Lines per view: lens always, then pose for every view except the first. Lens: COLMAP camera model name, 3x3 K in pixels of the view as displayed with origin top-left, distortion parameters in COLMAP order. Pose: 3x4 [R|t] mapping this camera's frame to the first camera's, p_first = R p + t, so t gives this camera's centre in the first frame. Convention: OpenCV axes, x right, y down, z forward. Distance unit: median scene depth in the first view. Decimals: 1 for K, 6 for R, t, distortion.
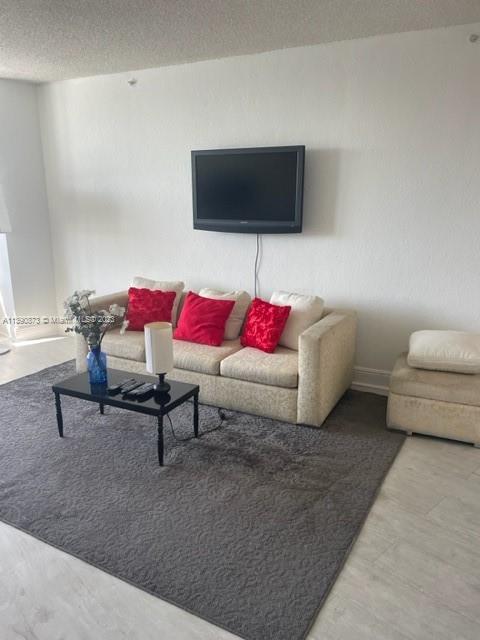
lens RADIAL K [[476.2, 0, 240.0], [0, 476.2, 320.0], [0, 0, 1]] dist [0.079687, -0.106487]
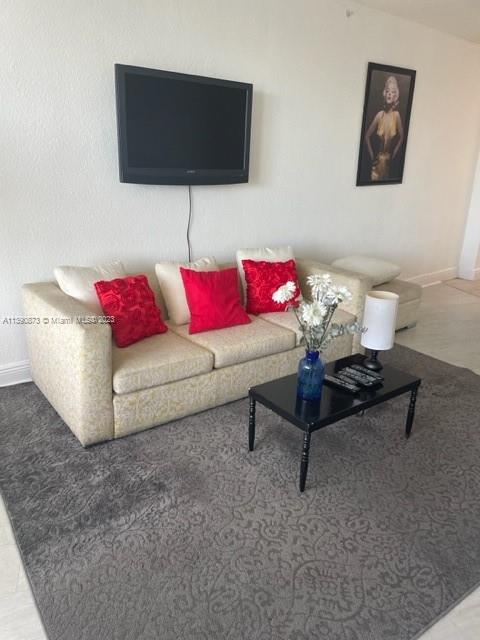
lens RADIAL K [[476.2, 0, 240.0], [0, 476.2, 320.0], [0, 0, 1]] dist [0.079687, -0.106487]
pose [[0.457395, -0.289294, 0.840892, -0.824616], [0.171695, 0.956541, 0.235689, -0.164562], [-0.872531, 0.036574, 0.487188, 0.630561]]
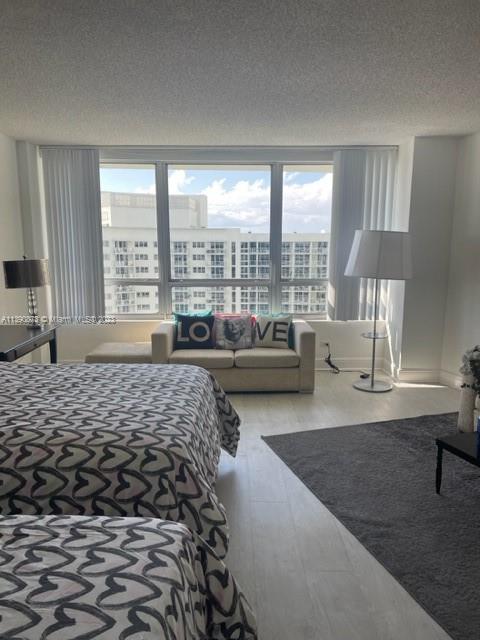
lens RADIAL K [[476.2, 0, 240.0], [0, 476.2, 320.0], [0, 0, 1]] dist [0.079687, -0.106487]
pose [[0.734670, 0.097610, -0.671366, -0.043009], [-0.154699, 0.987627, -0.025695, -0.011158], [0.660552, 0.122737, 0.740680, -0.013038]]
